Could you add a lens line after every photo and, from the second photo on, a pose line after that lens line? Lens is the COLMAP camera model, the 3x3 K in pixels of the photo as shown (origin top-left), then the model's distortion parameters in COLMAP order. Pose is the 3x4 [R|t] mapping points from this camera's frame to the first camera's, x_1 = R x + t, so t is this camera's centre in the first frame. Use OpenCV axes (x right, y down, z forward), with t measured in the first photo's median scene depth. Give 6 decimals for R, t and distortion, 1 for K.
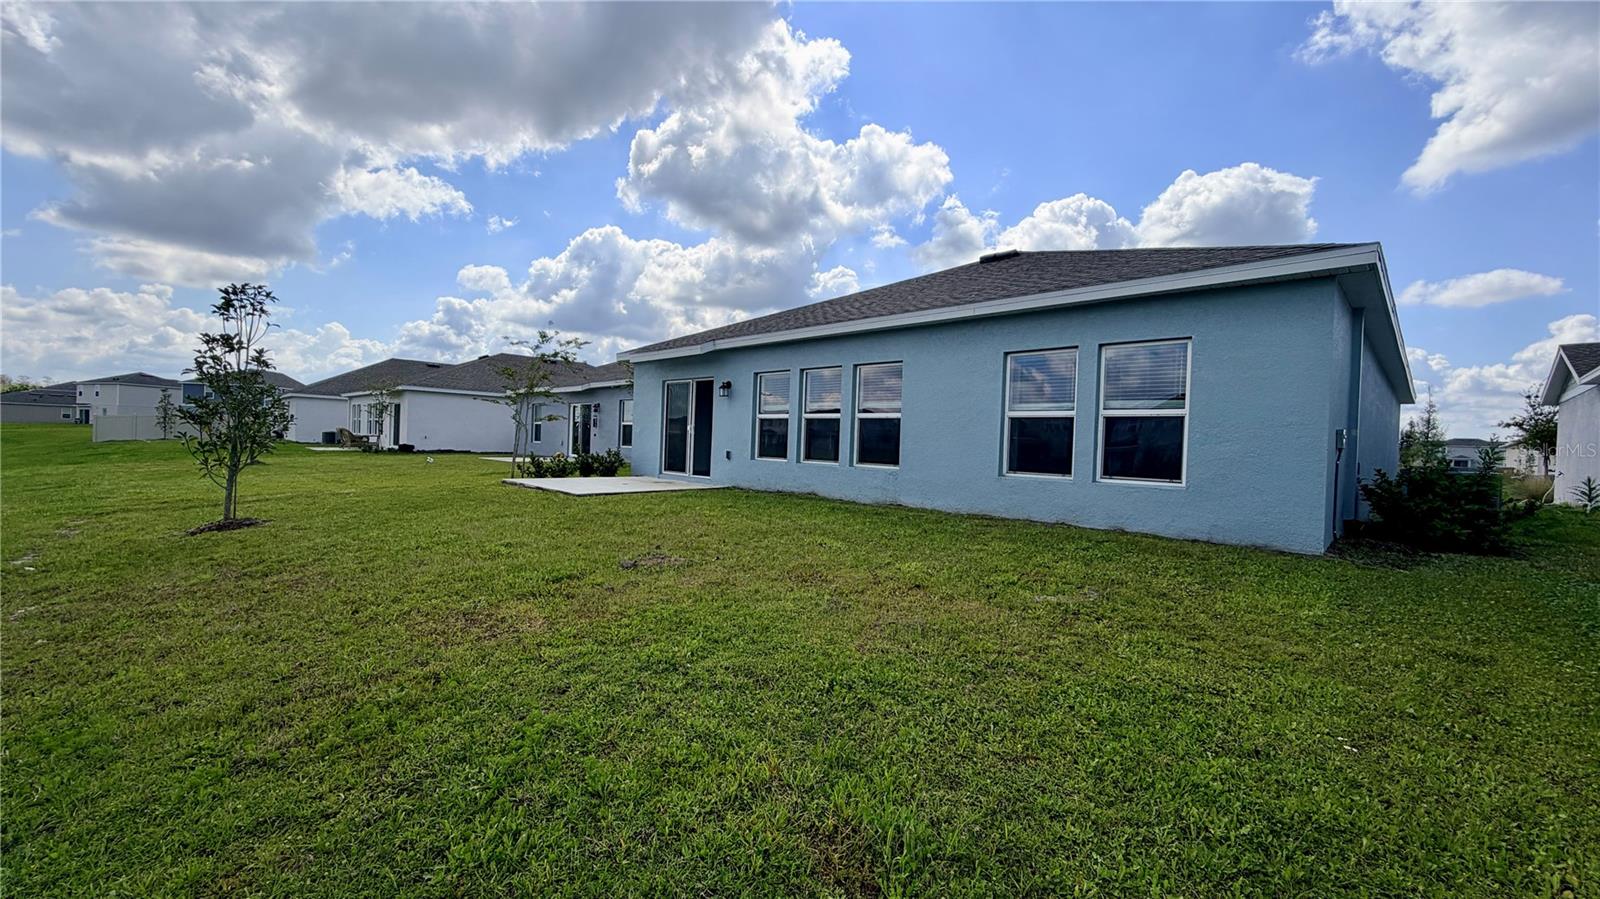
lens RADIAL K [[620.2, 0, 792.1], [0, 620.2, 461.7], [0, 0, 1]] dist [0.001113, 0.000027]
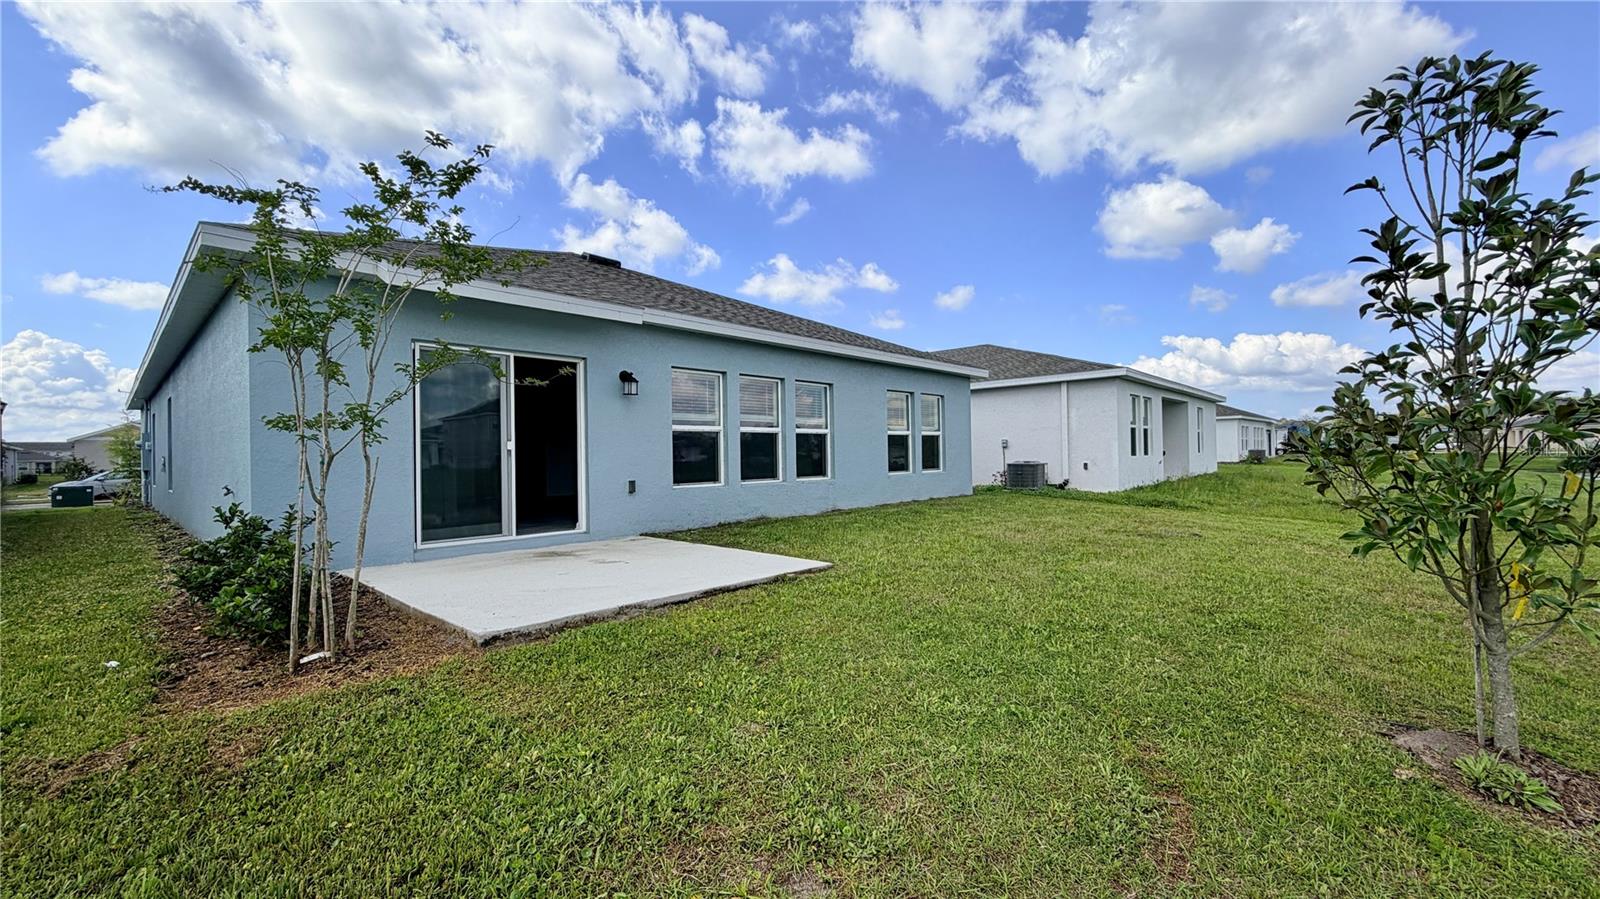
lens RADIAL K [[663.5, 0, 804.3], [0, 663.5, 447.6], [0, 0, 1]] dist [-0.003913, -0.000565]
pose [[-0.053318, -0.016782, 0.998437, -0.954099], [0.051152, 0.998500, 0.019515, -0.066415], [-0.997267, 0.052113, -0.052380, 1.027442]]
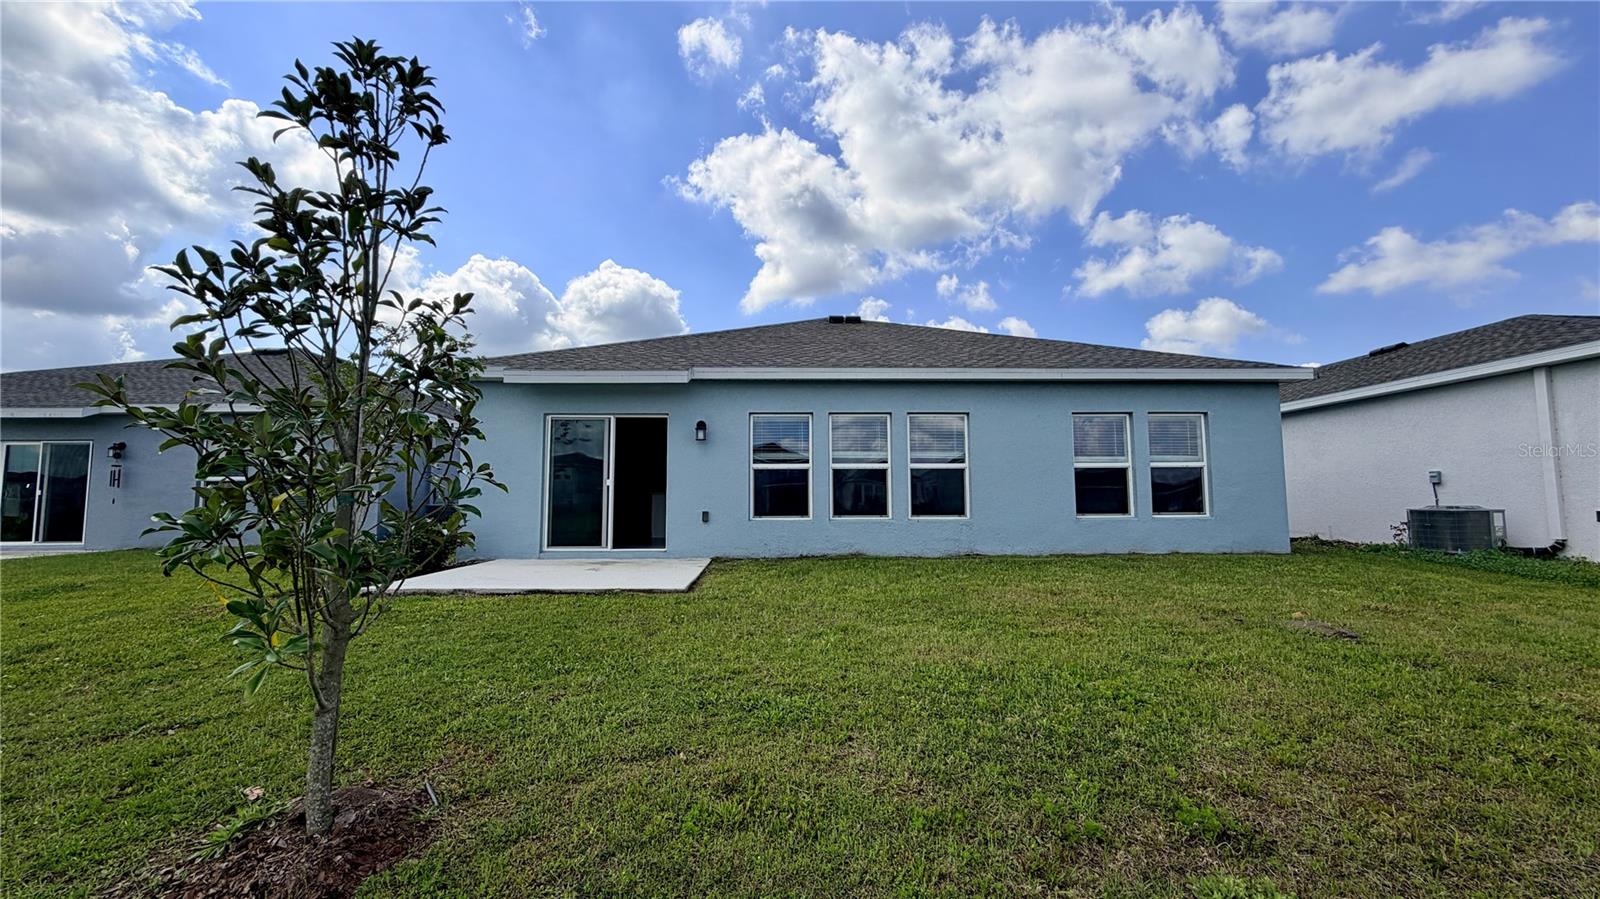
lens RADIAL K [[659.7, 0, 804.1], [0, 659.7, 452.3], [0, 0, 1]] dist [0.007223, -0.000042]
pose [[0.686721, 0.023866, 0.726529, -0.739246], [0.049771, 0.995572, -0.079747, -0.021834], [-0.725215, 0.090924, 0.682492, 0.414621]]
